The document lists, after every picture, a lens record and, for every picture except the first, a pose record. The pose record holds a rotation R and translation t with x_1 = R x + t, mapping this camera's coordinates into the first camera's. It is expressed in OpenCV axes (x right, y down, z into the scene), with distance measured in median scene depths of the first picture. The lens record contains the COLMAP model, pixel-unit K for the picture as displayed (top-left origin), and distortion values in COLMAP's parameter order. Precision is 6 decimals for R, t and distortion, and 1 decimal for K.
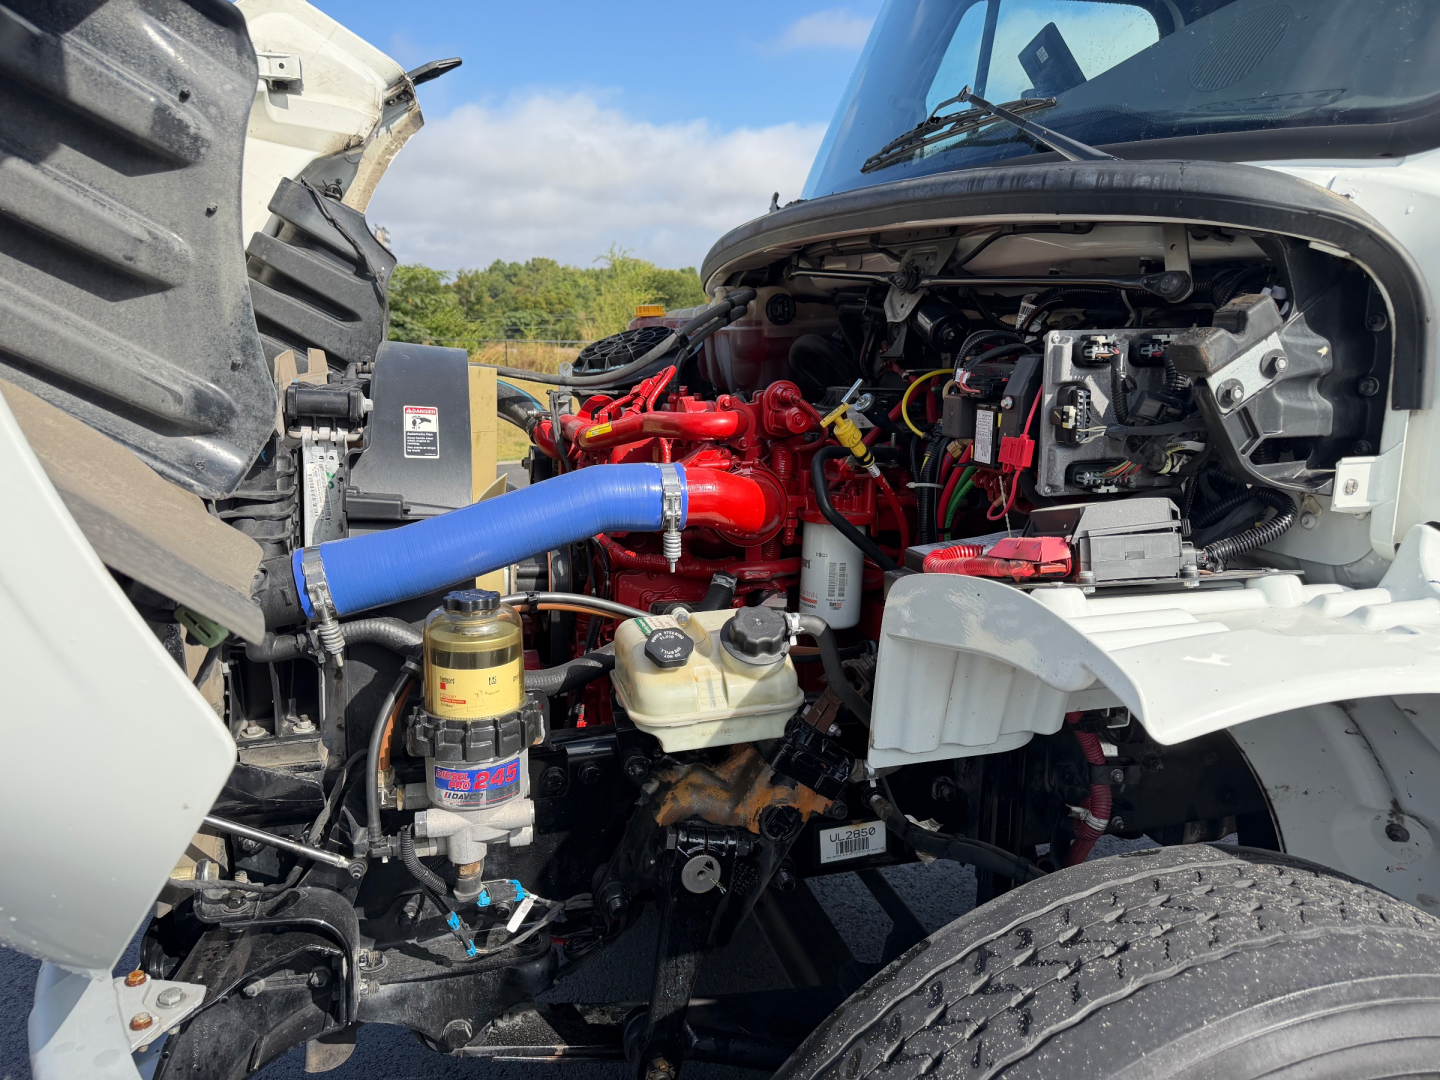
lens RADIAL K [[1024.1, 0, 722.2], [0, 1024.1, 538.3], [0, 0, 1]] dist [0.036445, -0.005099]
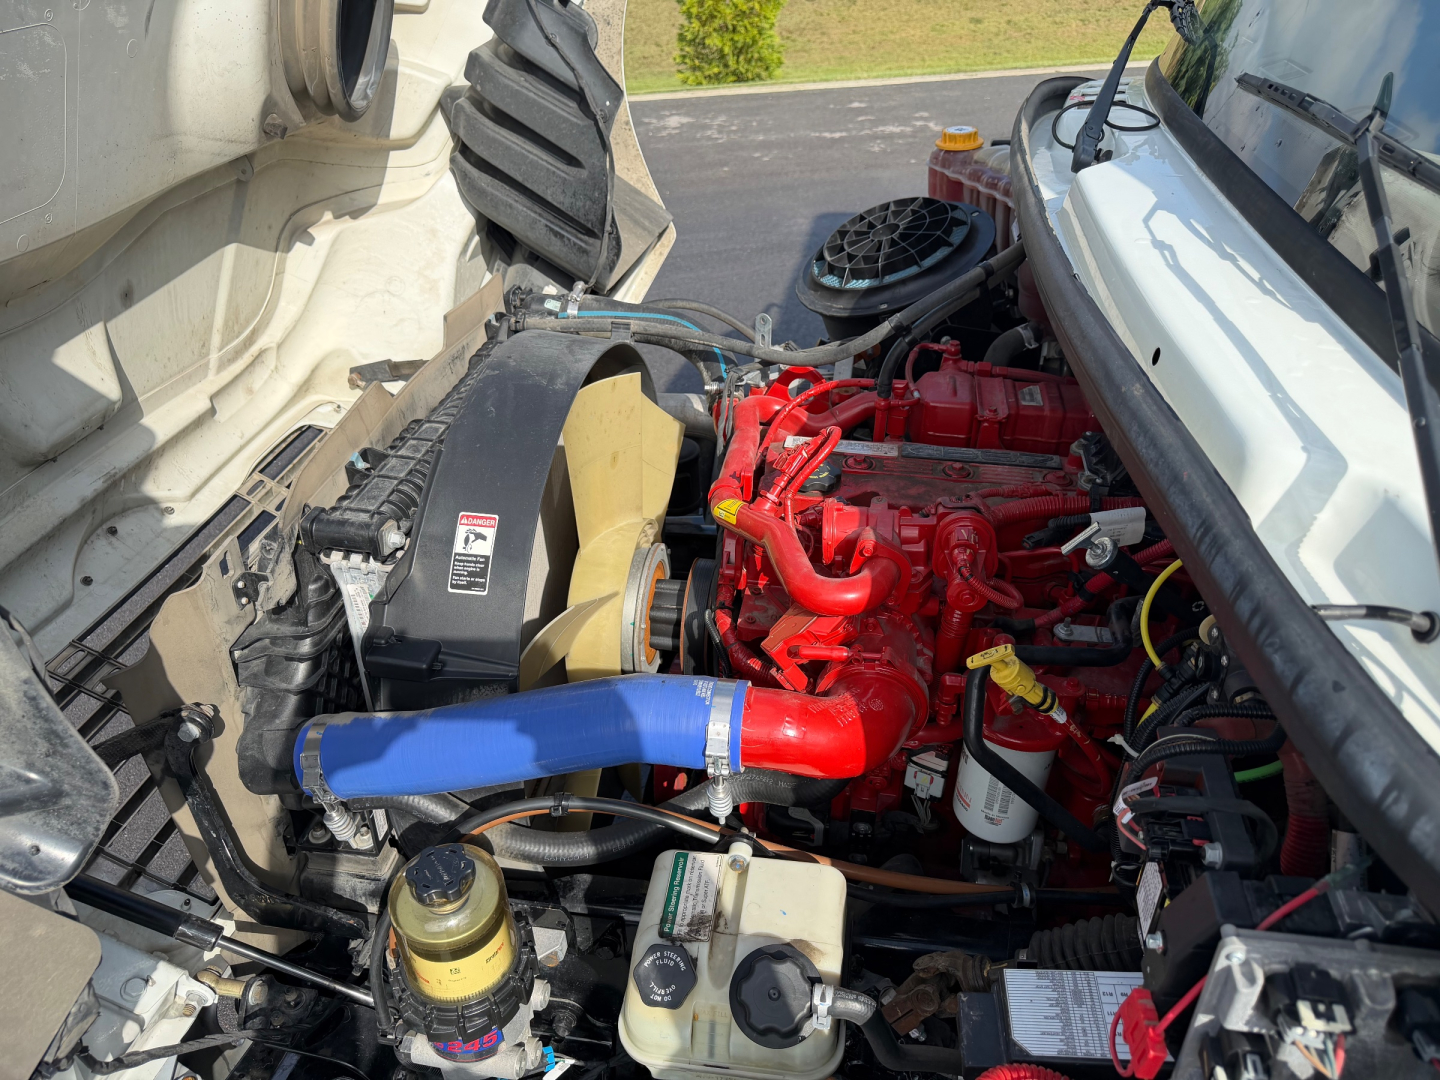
lens RADIAL K [[1024.1, 0, 719.1], [0, 1024.1, 540.3], [0, 0, 1]] dist [0.036445, -0.005099]
pose [[0.909698, 0.206917, -0.360048, 0.171026], [-0.050853, 0.916003, 0.397936, -0.441046], [0.412145, -0.343692, 0.843808, 0.397329]]
